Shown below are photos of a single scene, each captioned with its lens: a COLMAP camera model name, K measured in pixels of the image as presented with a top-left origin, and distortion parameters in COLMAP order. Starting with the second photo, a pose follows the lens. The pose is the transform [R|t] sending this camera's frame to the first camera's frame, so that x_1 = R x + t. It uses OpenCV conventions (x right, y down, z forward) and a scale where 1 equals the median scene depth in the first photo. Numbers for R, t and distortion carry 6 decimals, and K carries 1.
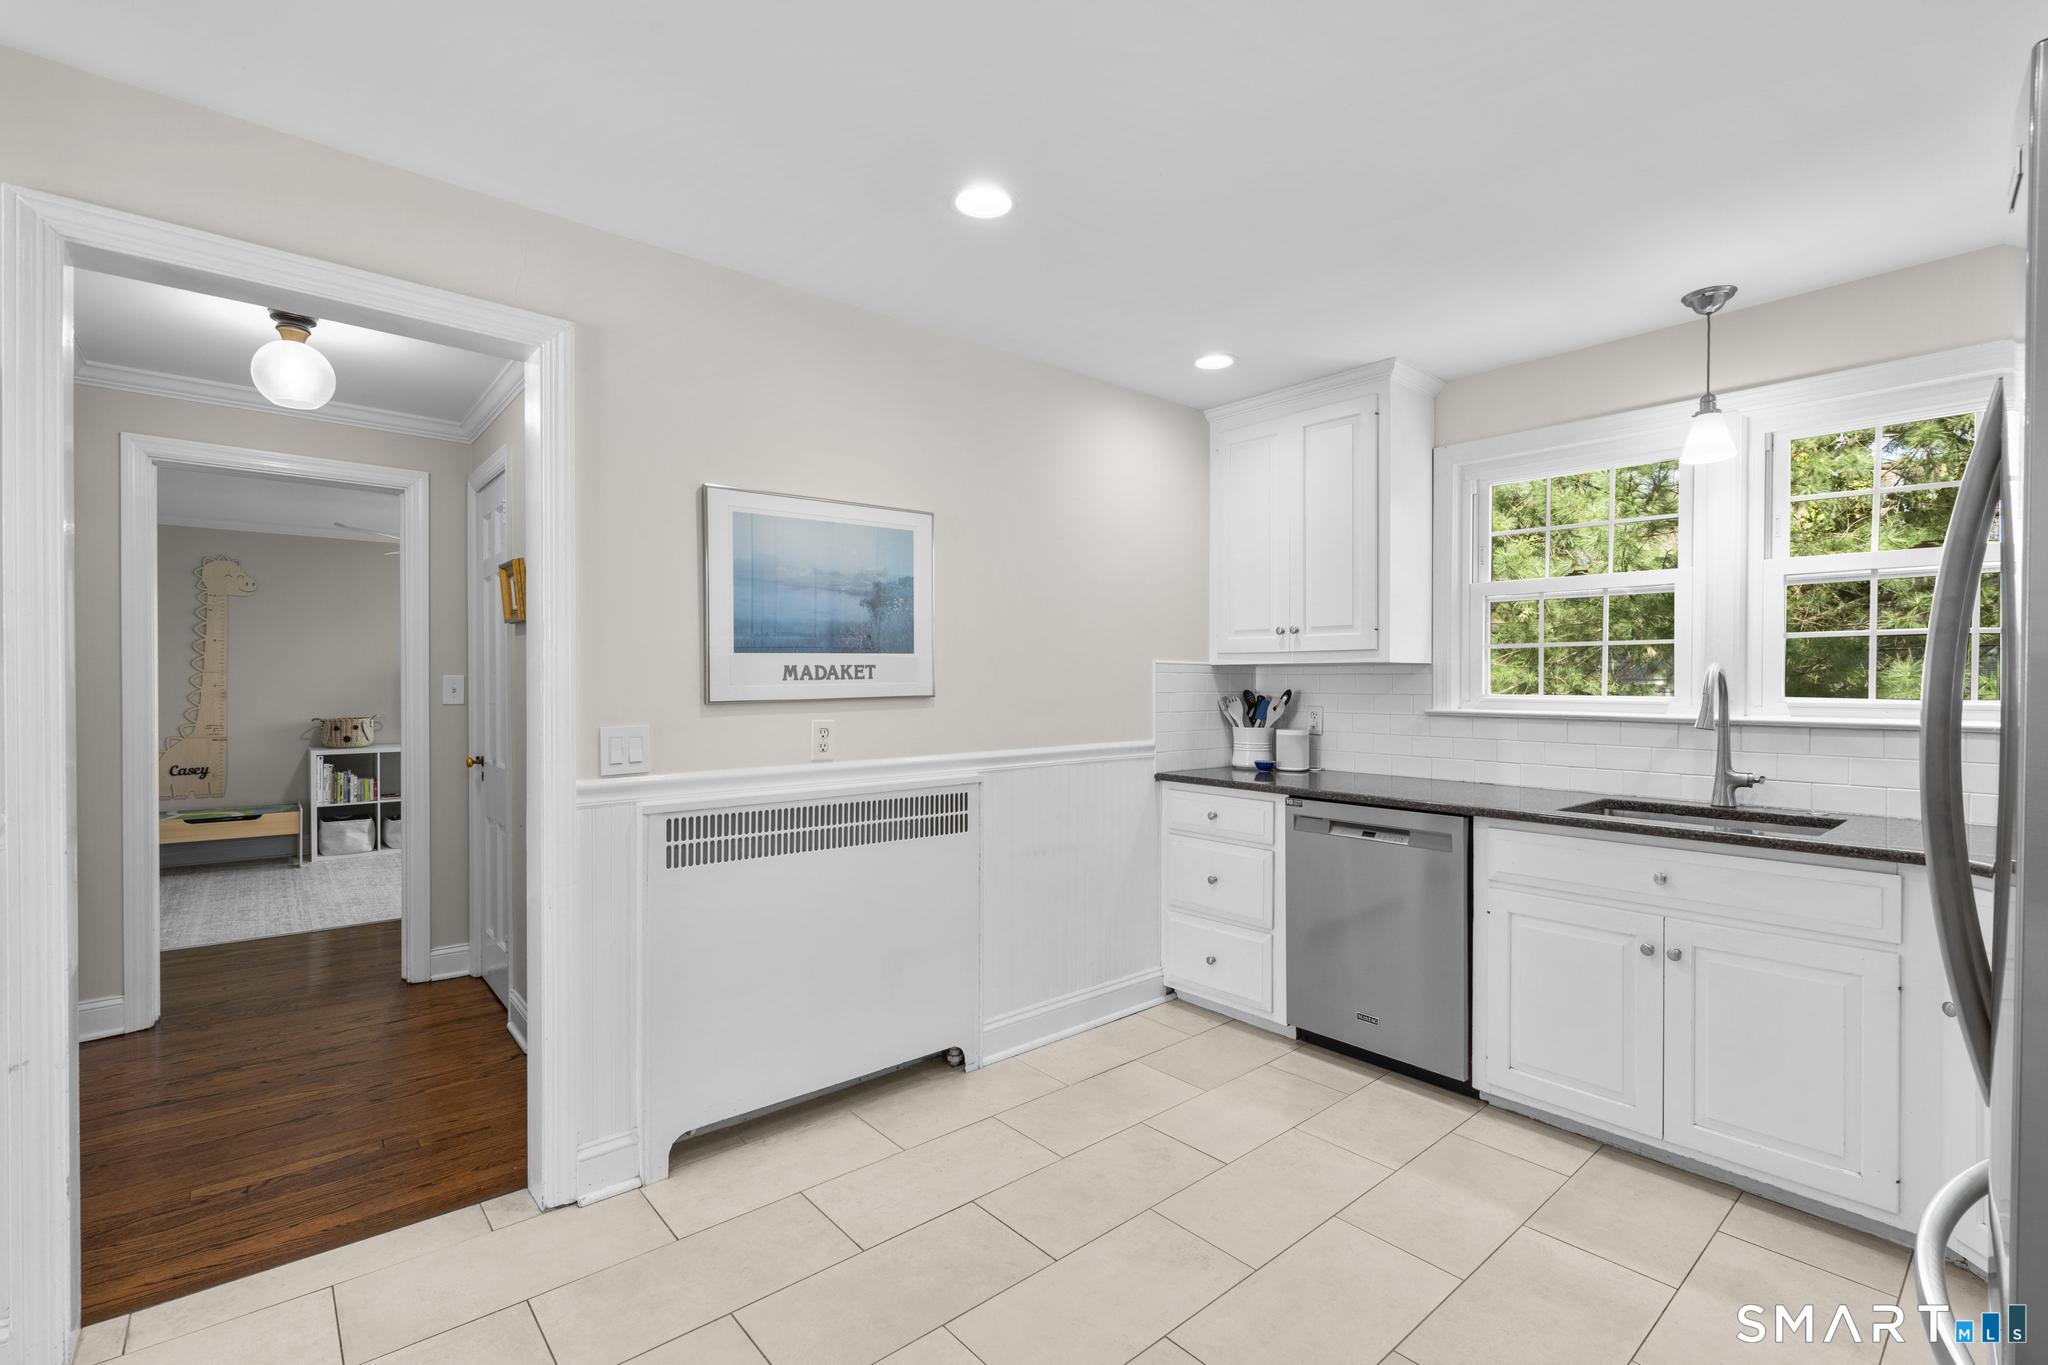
lens RADIAL K [[924.5, 0, 1026.2], [0, 924.5, 677.4], [0, 0, 1]] dist [0.000583, 0.000535]
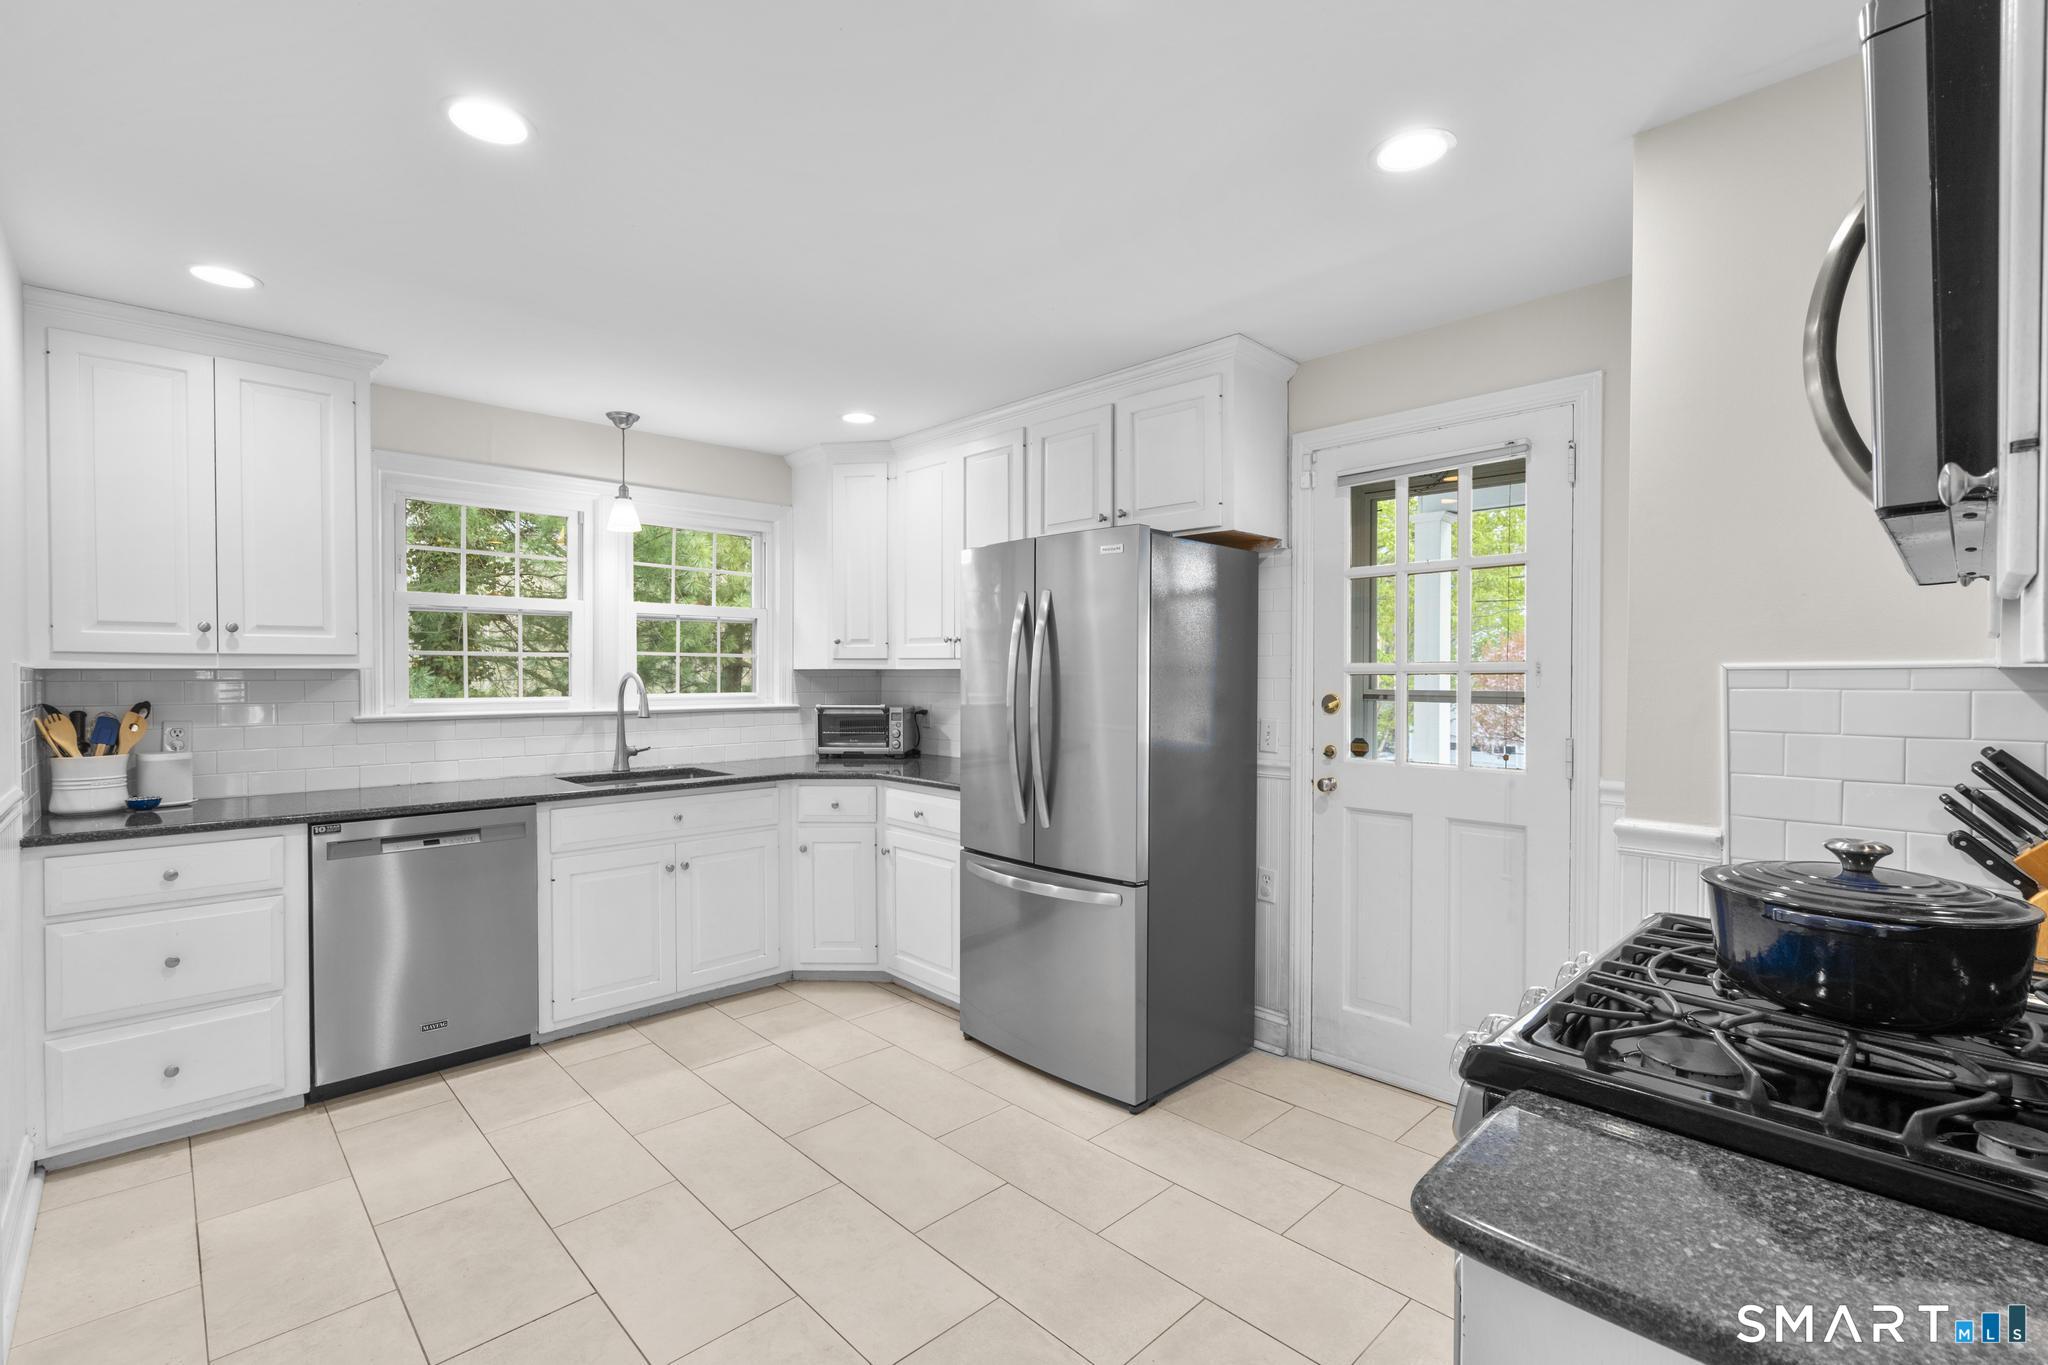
lens RADIAL K [[924.5, 0, 1023.2], [0, 924.5, 677.0], [0, 0, 1]] dist [0.000583, 0.000535]
pose [[-0.054921, -0.009360, 0.998447, -0.694699], [-0.003510, 0.999952, 0.009181, -0.021809], [-0.998485, -0.003000, -0.054951, 0.437509]]
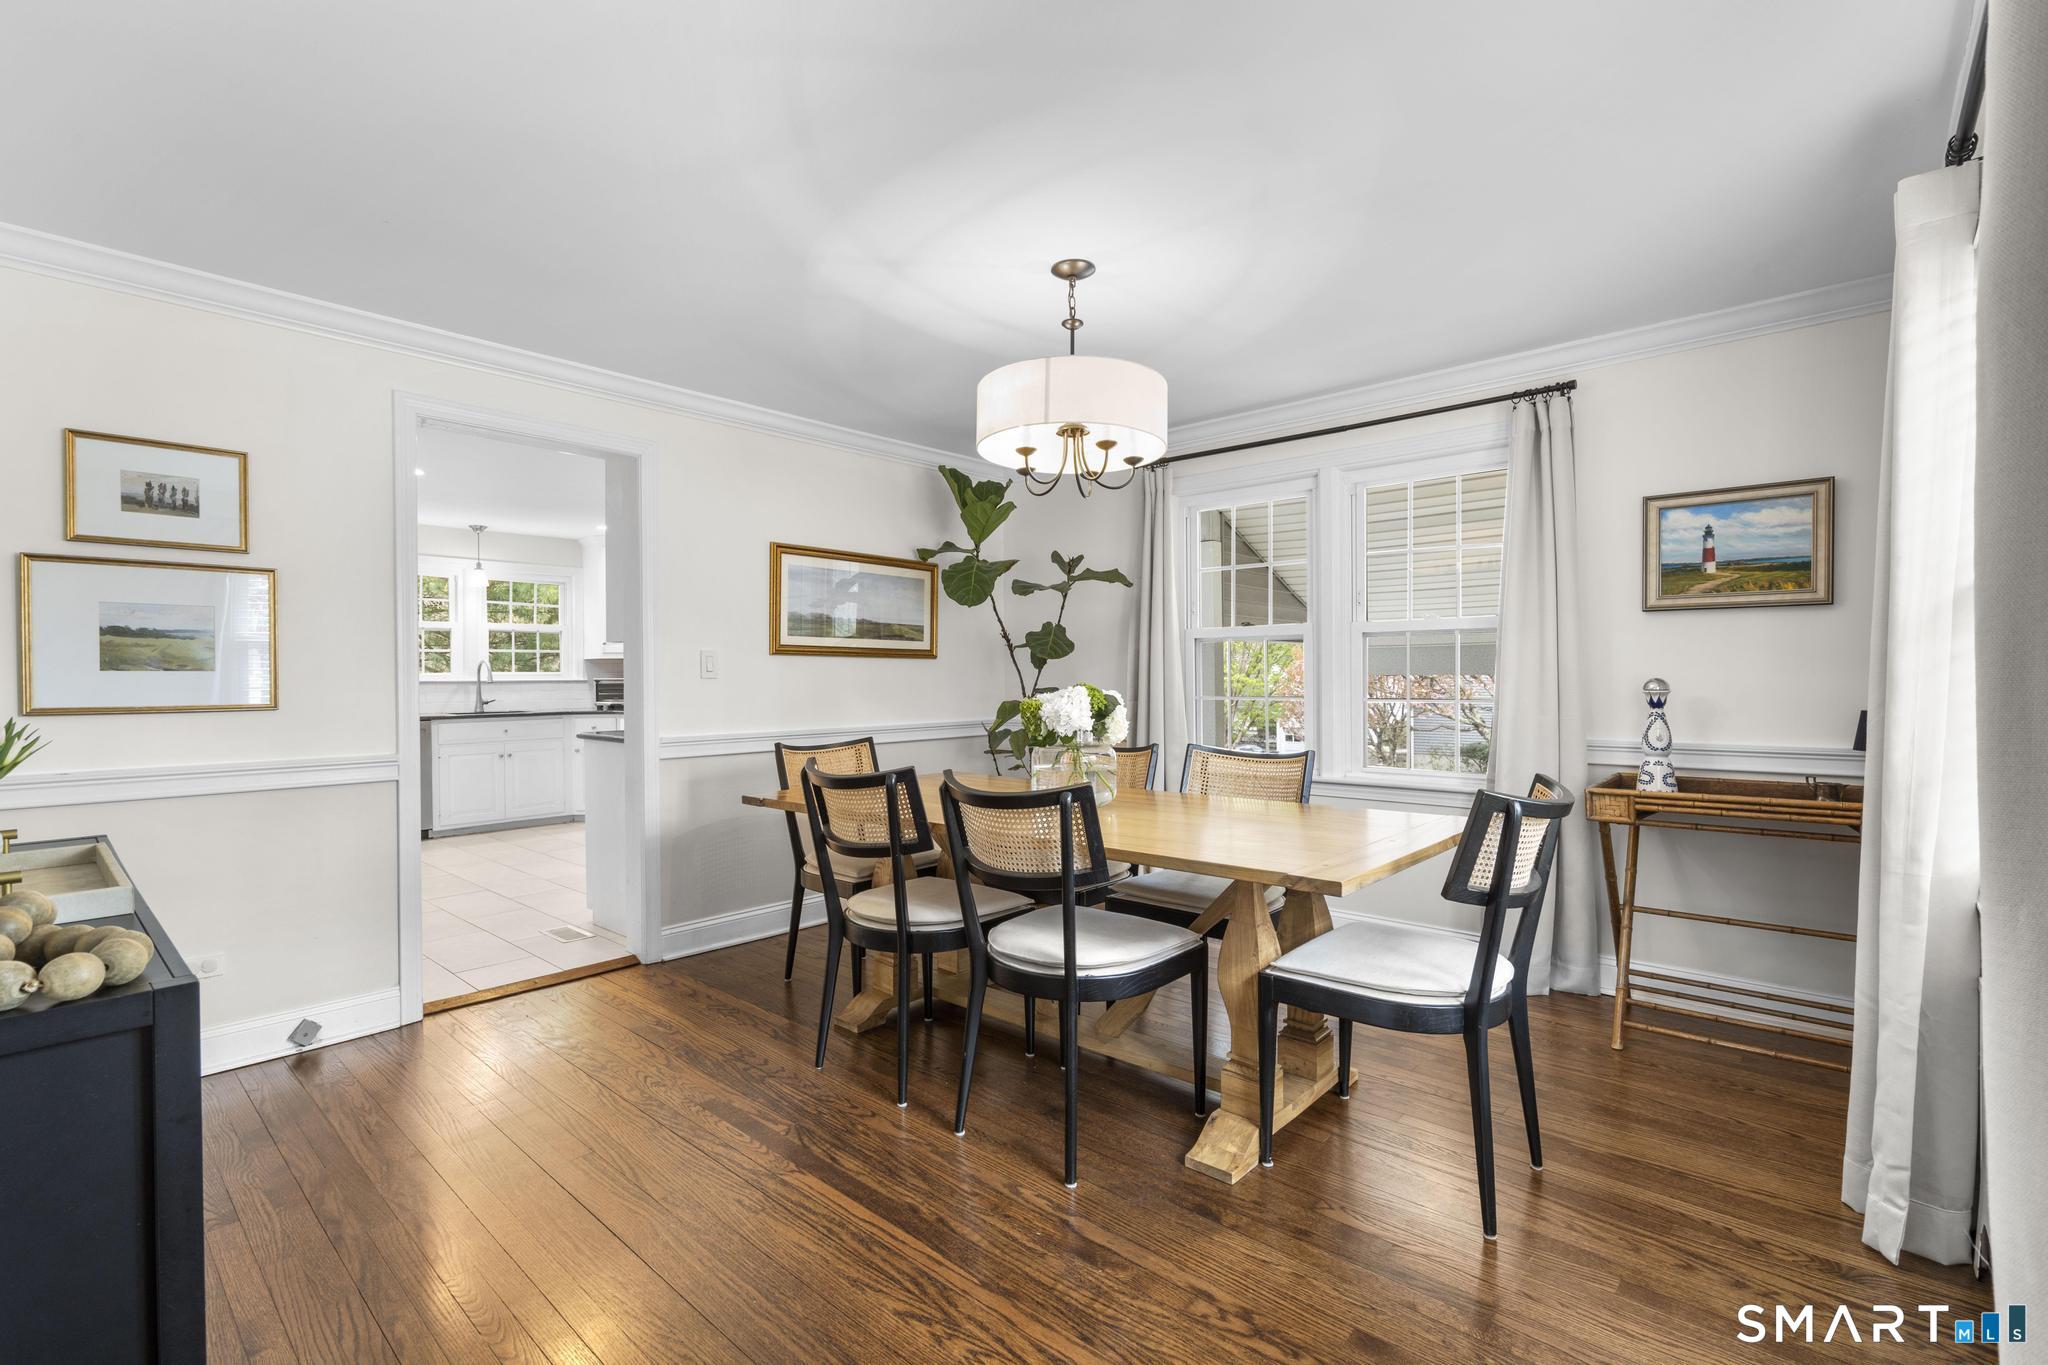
lens RADIAL K [[924.5, 0, 1025.8], [0, 924.5, 675.2], [0, 0, 1]] dist [0.000583, 0.000535]
pose [[-0.121737, -0.010956, 0.992502, -2.108497], [0.005524, 0.999916, 0.011715, 0.006225], [-0.992547, 0.006909, -0.121666, -0.274683]]
